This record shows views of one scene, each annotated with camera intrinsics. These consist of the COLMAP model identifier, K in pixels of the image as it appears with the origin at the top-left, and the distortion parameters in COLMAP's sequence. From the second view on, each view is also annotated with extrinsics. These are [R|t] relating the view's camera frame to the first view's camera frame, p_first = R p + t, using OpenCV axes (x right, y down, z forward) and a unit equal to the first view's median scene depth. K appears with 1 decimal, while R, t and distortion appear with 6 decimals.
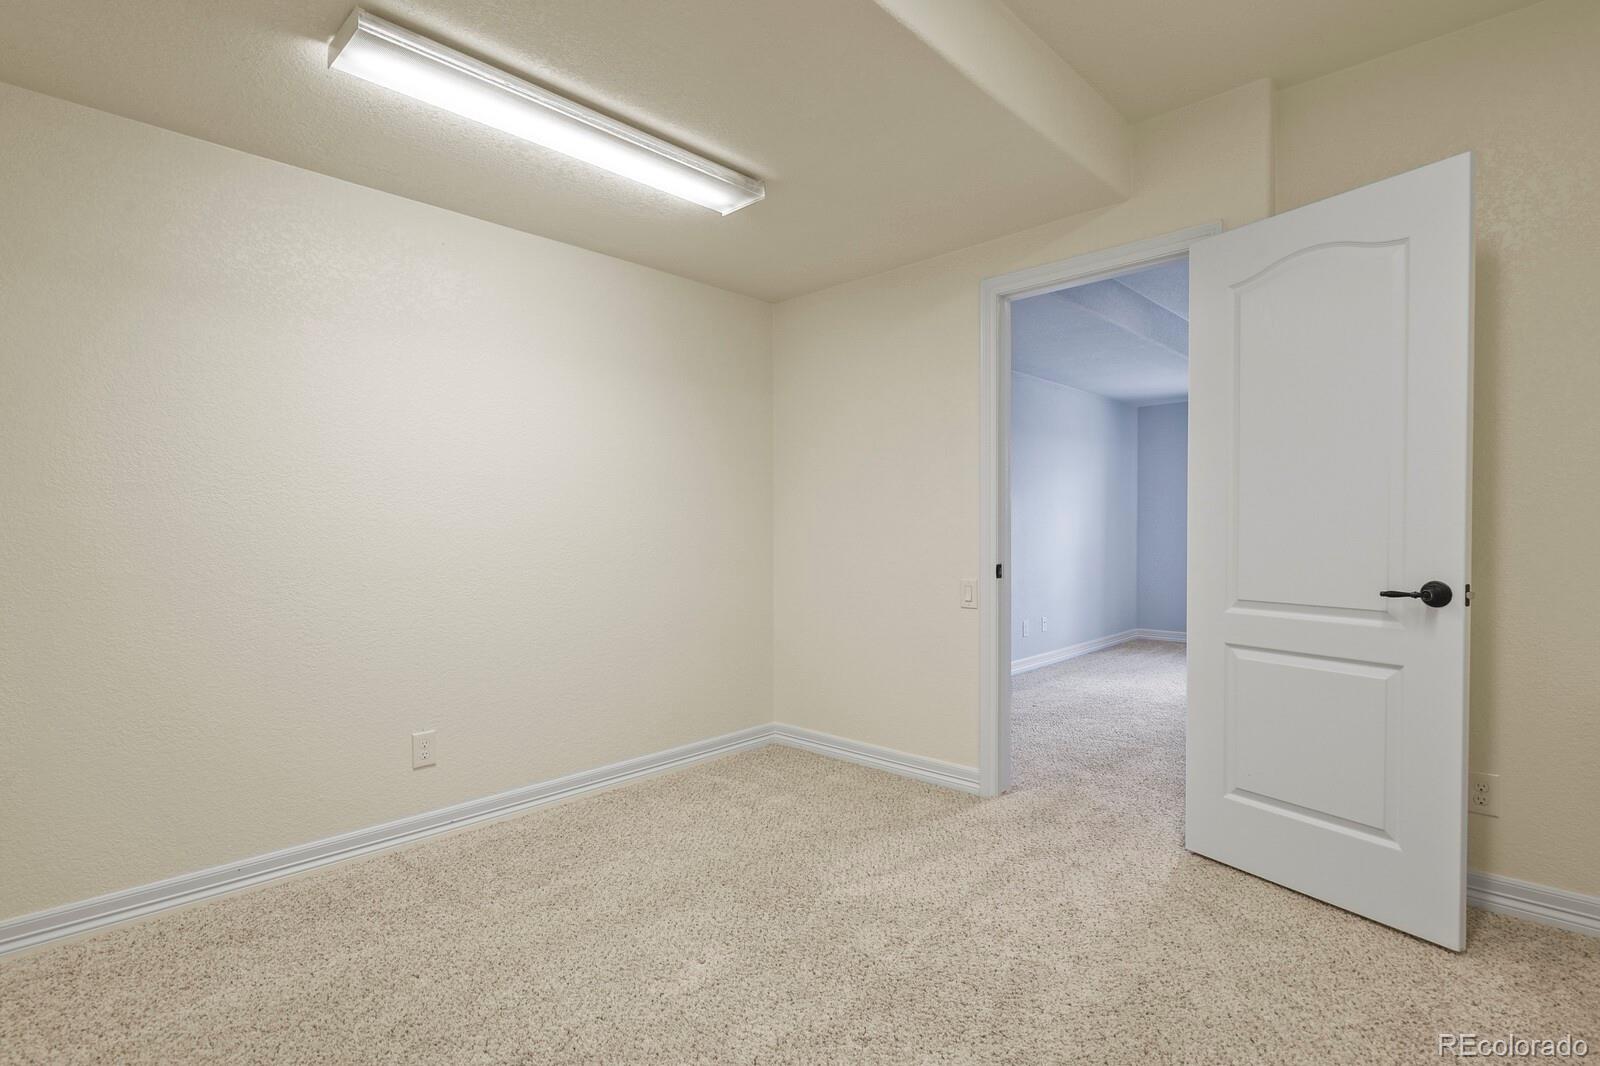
lens RADIAL K [[781.5, 0, 791.4], [0, 781.5, 529.4], [0, 0, 1]] dist [-0.000324, -0.000367]
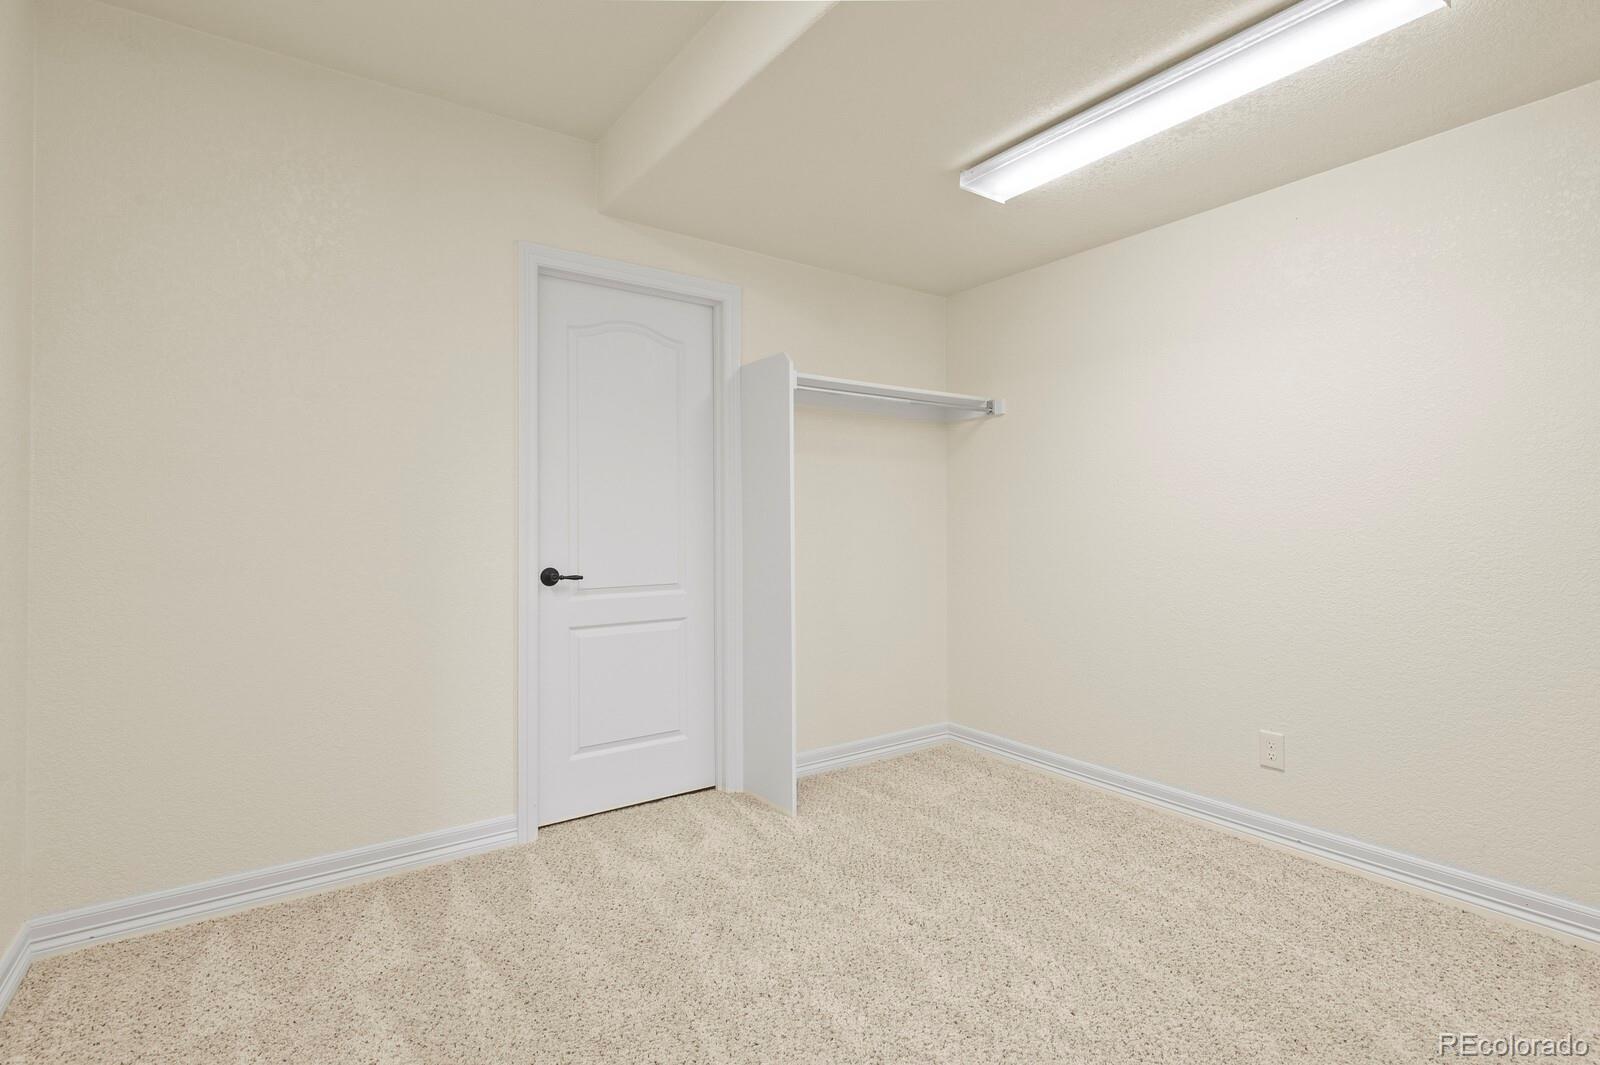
lens RADIAL K [[781.5, 0, 795.3], [0, 781.5, 527.8], [0, 0, 1]] dist [-0.000324, -0.000367]
pose [[-0.197063, 0.006644, -0.980368, 0.811332], [-0.002703, 0.999970, 0.007320, -0.001615], [0.980387, 0.004092, -0.197039, 0.827144]]
